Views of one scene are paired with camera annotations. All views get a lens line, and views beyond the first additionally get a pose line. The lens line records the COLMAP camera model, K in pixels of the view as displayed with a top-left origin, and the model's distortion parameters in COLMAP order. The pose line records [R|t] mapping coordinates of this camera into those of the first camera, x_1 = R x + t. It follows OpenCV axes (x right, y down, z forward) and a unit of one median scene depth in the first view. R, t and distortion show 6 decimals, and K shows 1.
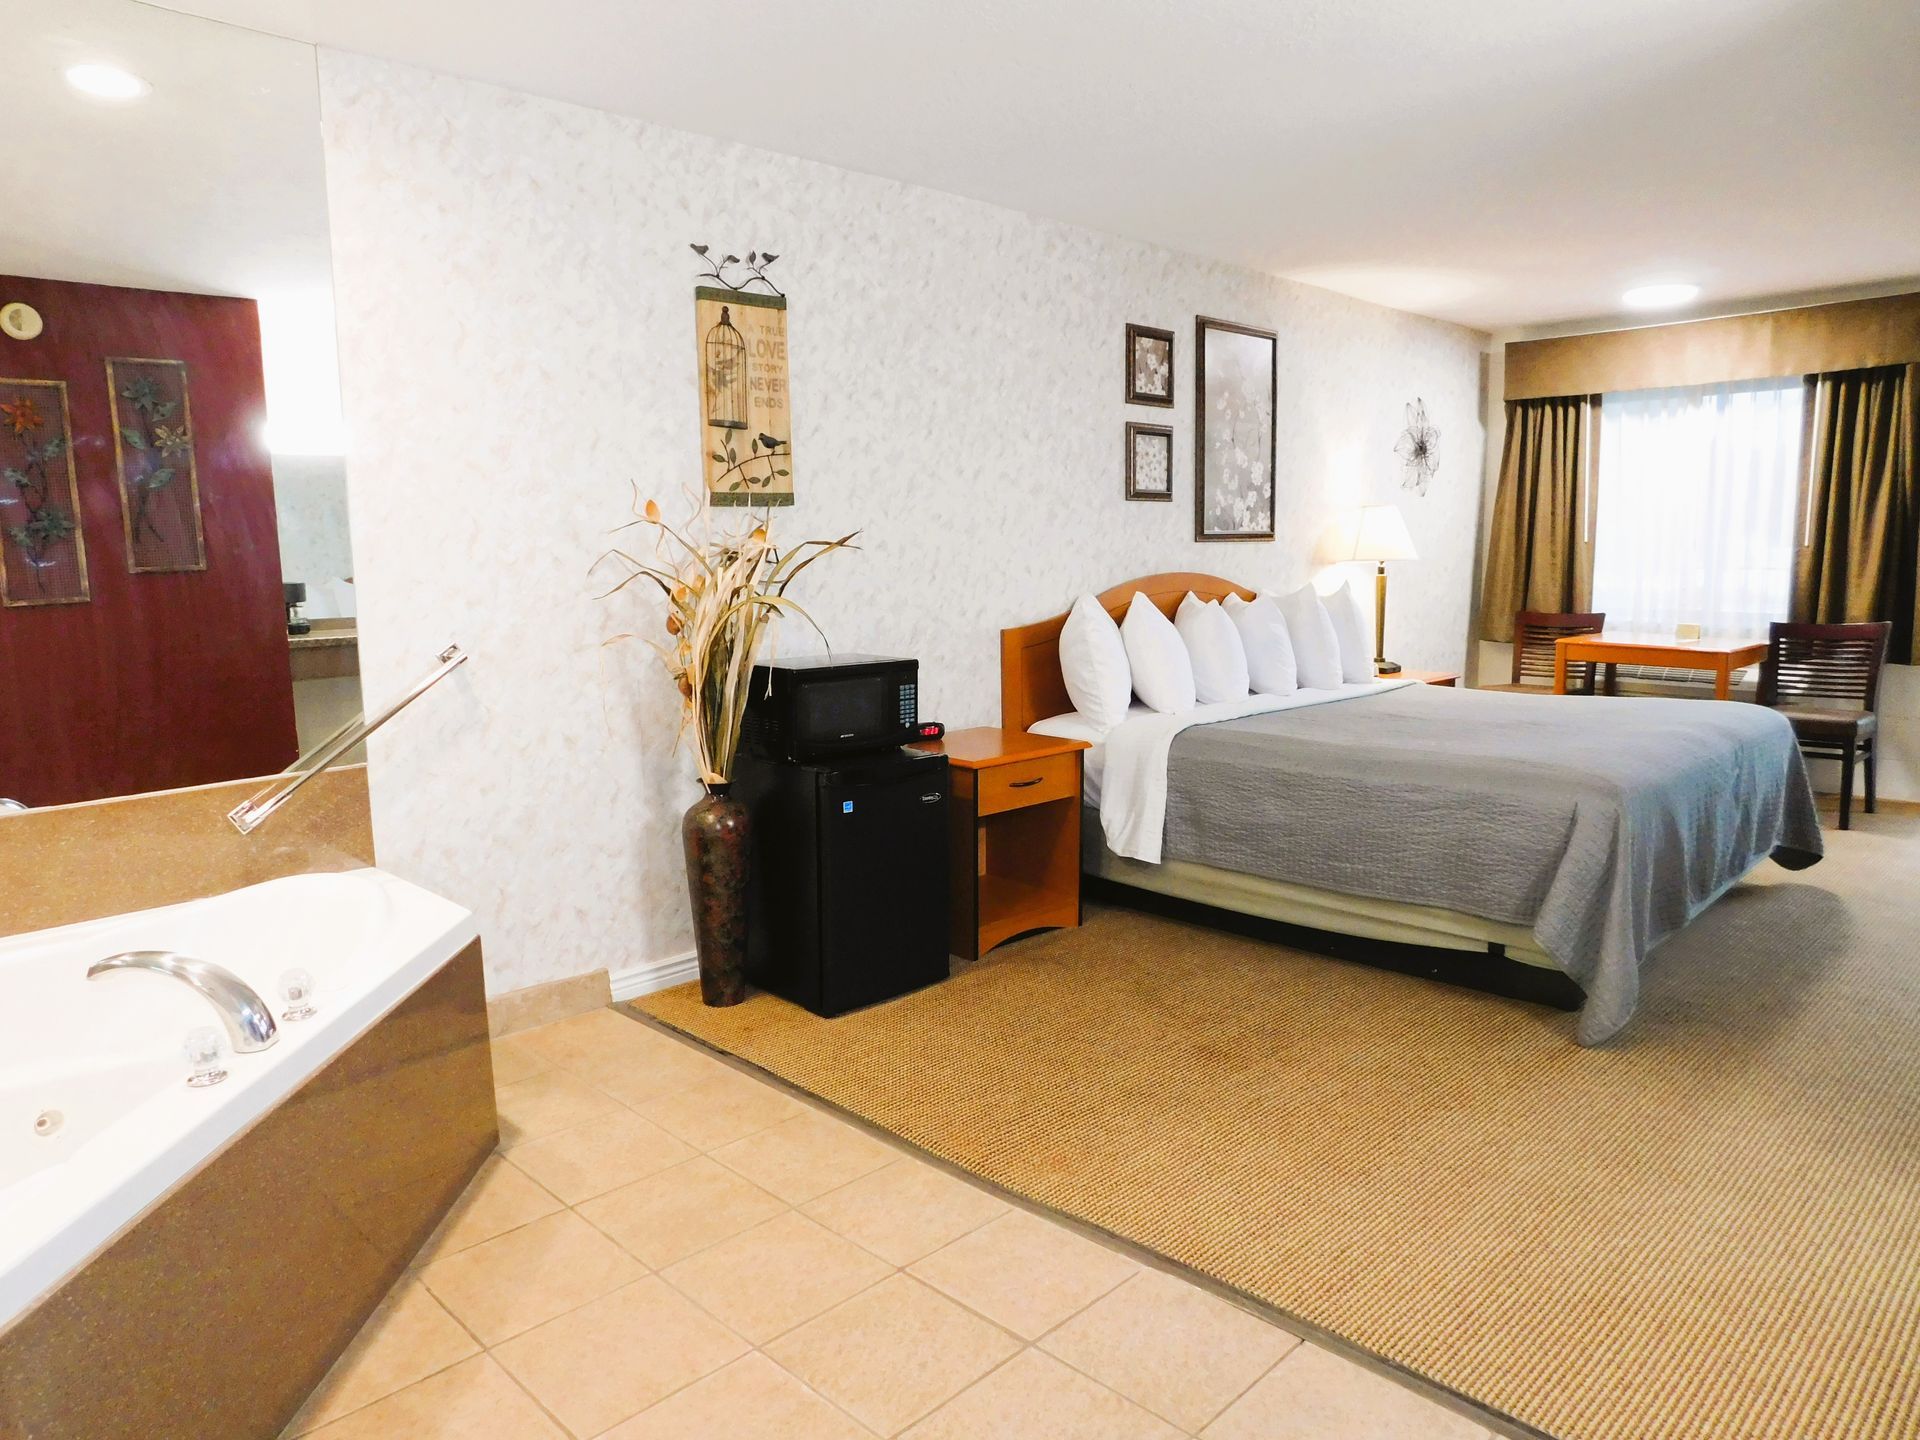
lens RADIAL K [[1262.9, 0, 976.2], [0, 1262.9, 711.5], [0, 0, 1]] dist [-0.040034, 0.025010]
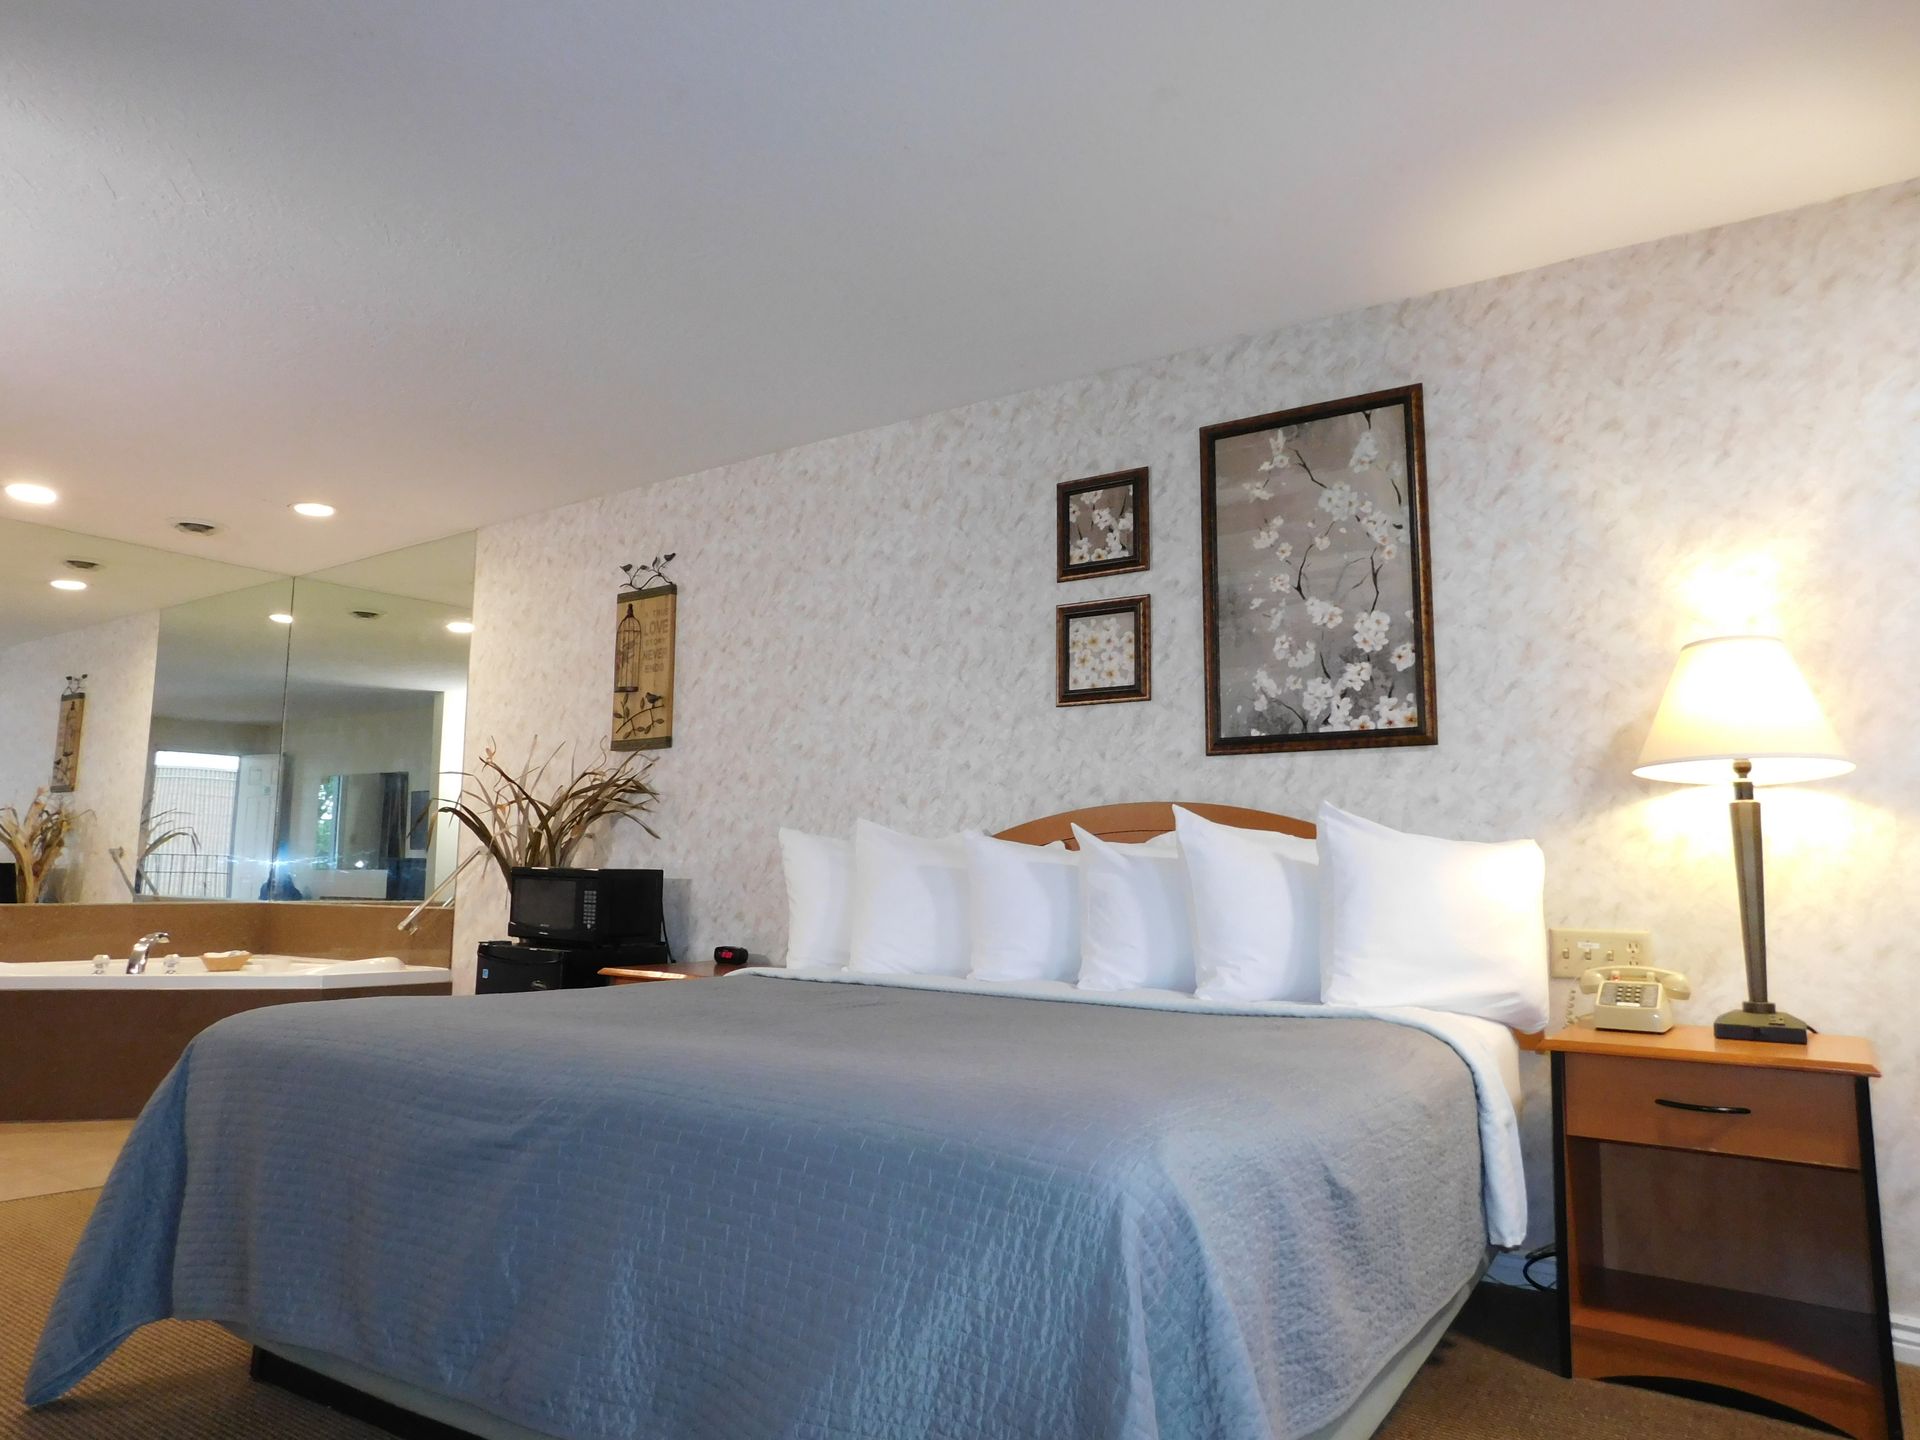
lens RADIAL K [[1262.9, 0, 962.0], [0, 1262.9, 740.3], [0, 0, 1]] dist [-0.040034, 0.025010]
pose [[0.190771, -0.096601, -0.976870, 0.999714], [-0.146581, 0.981186, -0.125653, -0.053831], [0.970629, 0.167161, 0.173022, 0.973828]]
